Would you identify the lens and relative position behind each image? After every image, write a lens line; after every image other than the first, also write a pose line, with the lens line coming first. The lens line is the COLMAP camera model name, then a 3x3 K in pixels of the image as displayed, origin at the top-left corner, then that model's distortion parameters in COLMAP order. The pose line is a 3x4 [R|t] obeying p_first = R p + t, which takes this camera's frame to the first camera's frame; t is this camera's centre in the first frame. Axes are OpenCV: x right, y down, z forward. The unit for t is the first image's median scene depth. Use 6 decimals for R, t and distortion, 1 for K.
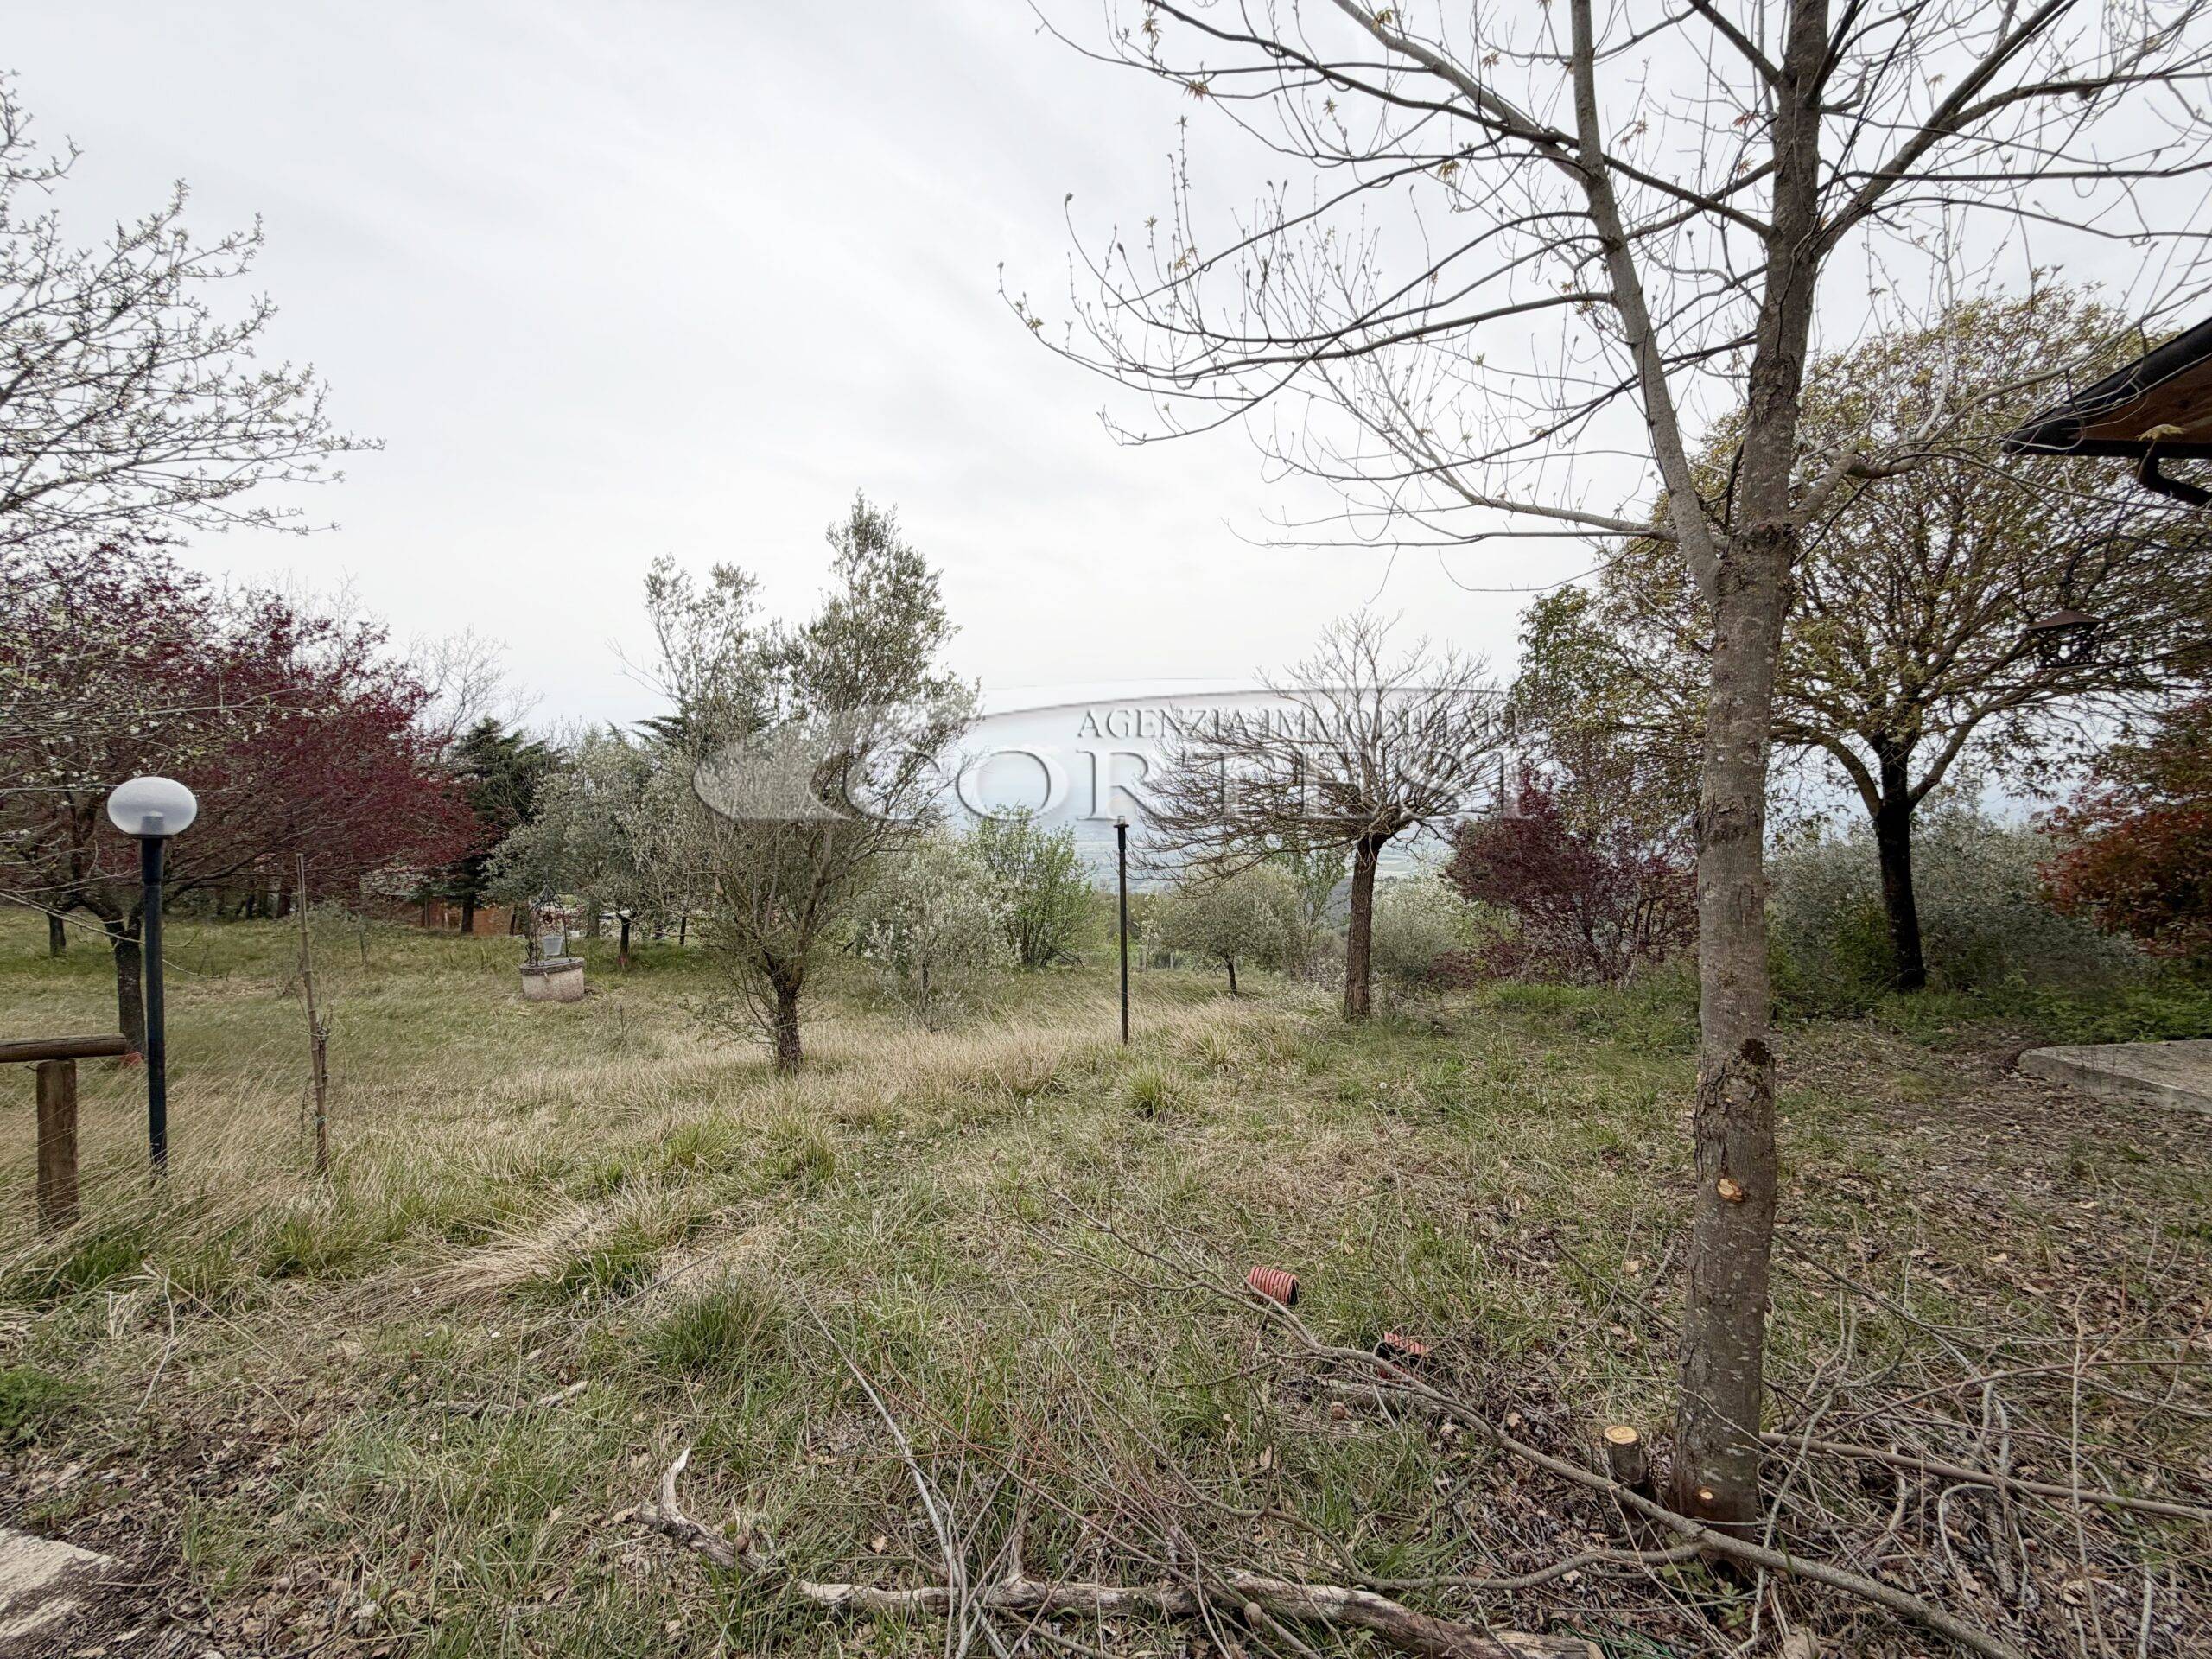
lens RADIAL K [[881.0, 0, 1114.3], [0, 881.0, 829.4], [0, 0, 1]] dist [-0.008308, 0.000490]
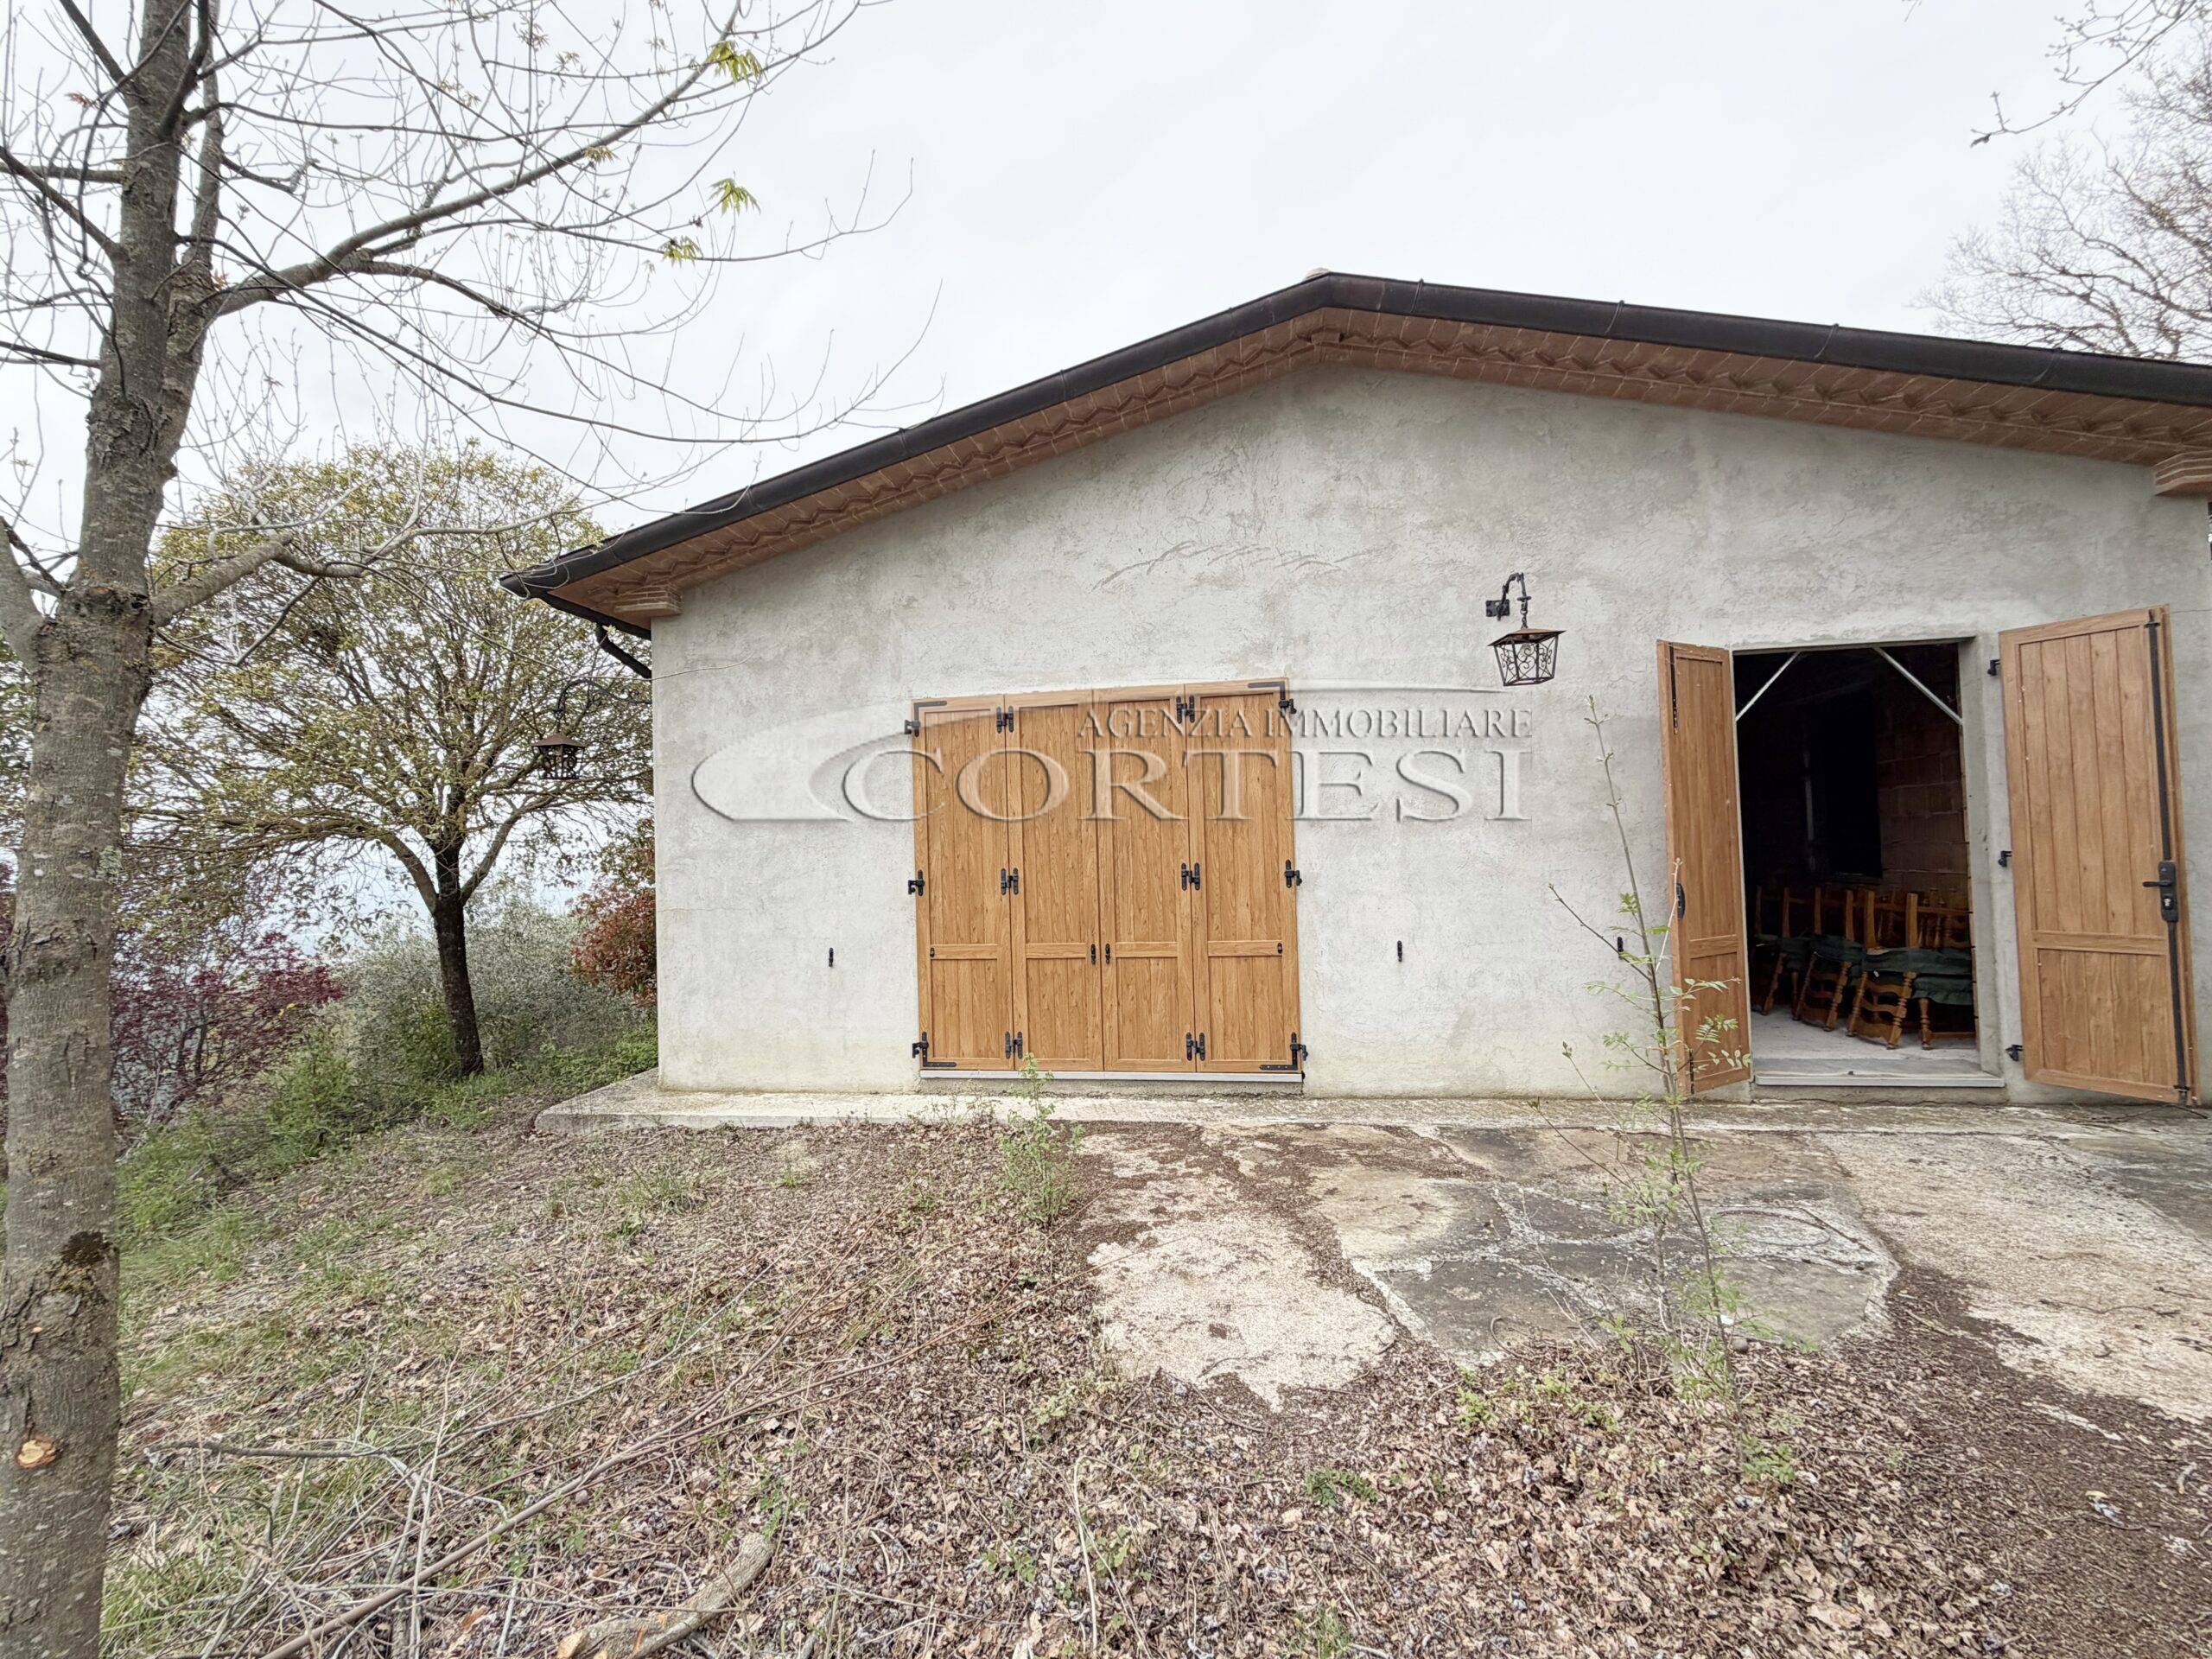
lens RADIAL K [[881.0, 0, 1151.2], [0, 881.0, 824.3], [0, 0, 1]] dist [-0.008308, 0.000490]
pose [[0.253120, 0.027127, 0.967055, 0.057448], [0.070034, 0.996470, -0.046283, -0.005613], [-0.964897, 0.079442, 0.250327, -0.038158]]
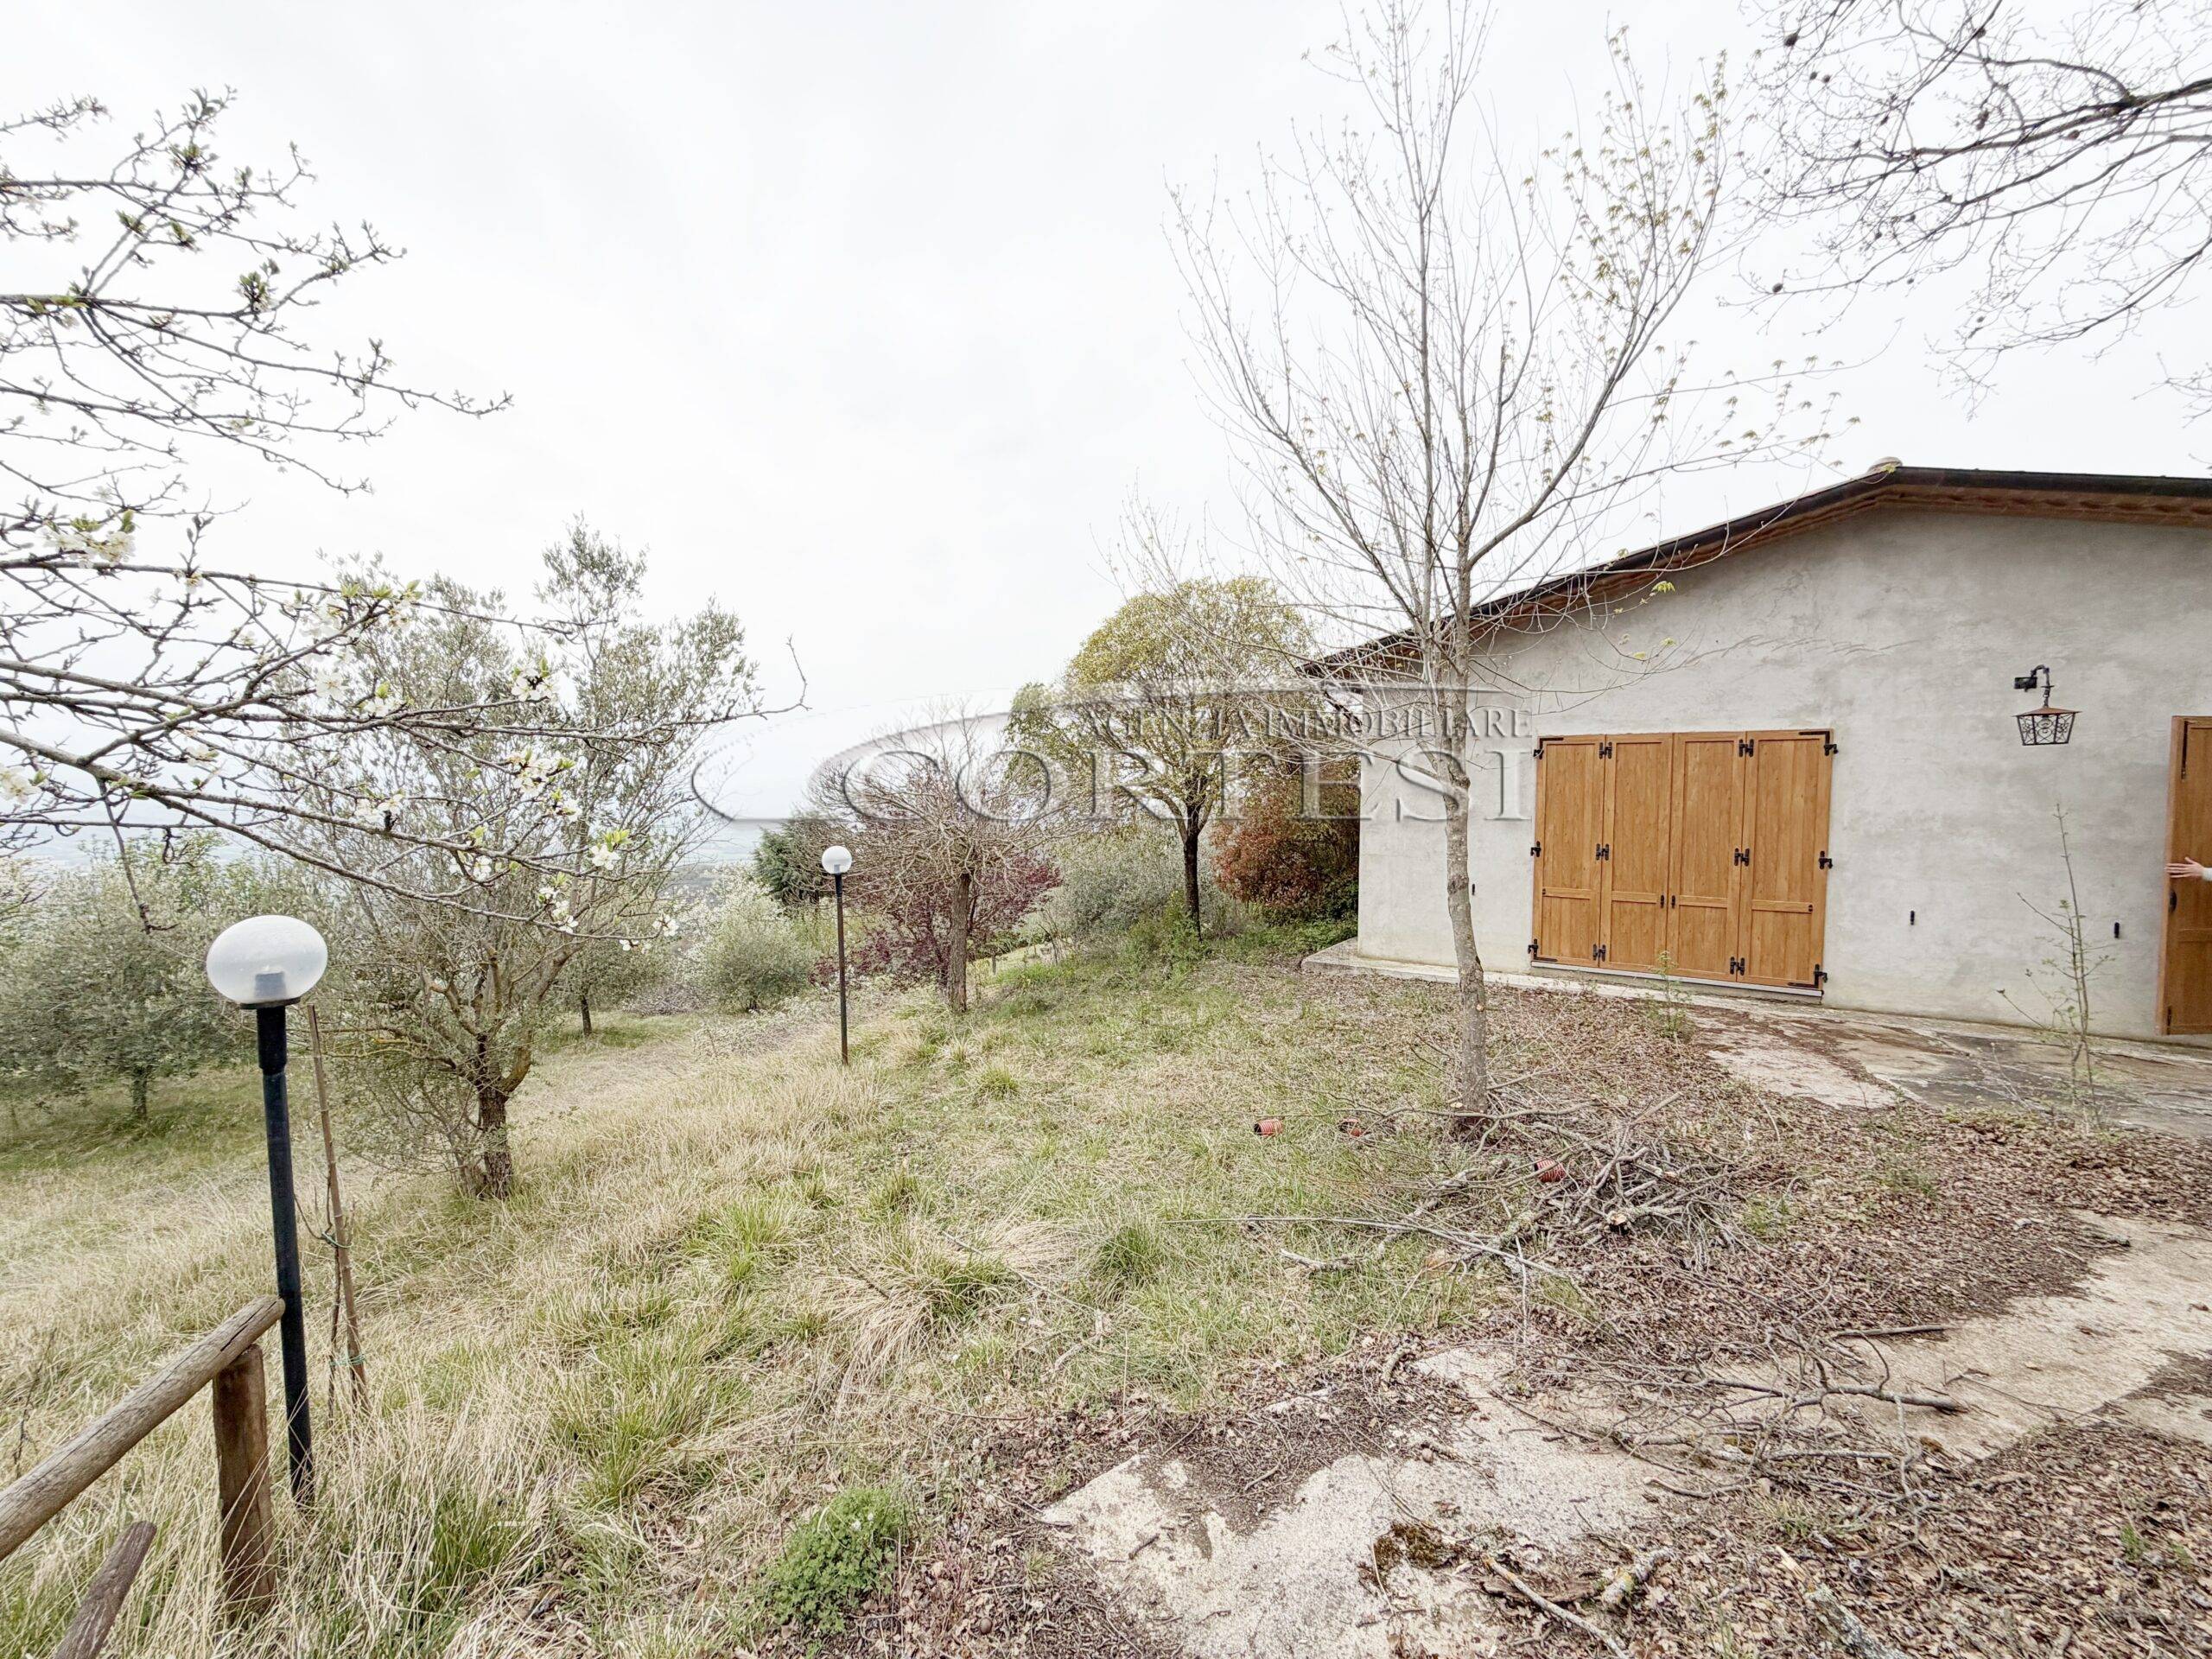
lens RADIAL K [[881.0, 0, 1108.6], [0, 881.0, 828.7], [0, 0, 1]] dist [-0.008308, 0.000490]
pose [[0.647409, -0.024552, 0.761748, -0.644767], [0.023382, 0.999650, 0.012348, -0.066921], [-0.761784, 0.009817, 0.647756, 0.009690]]
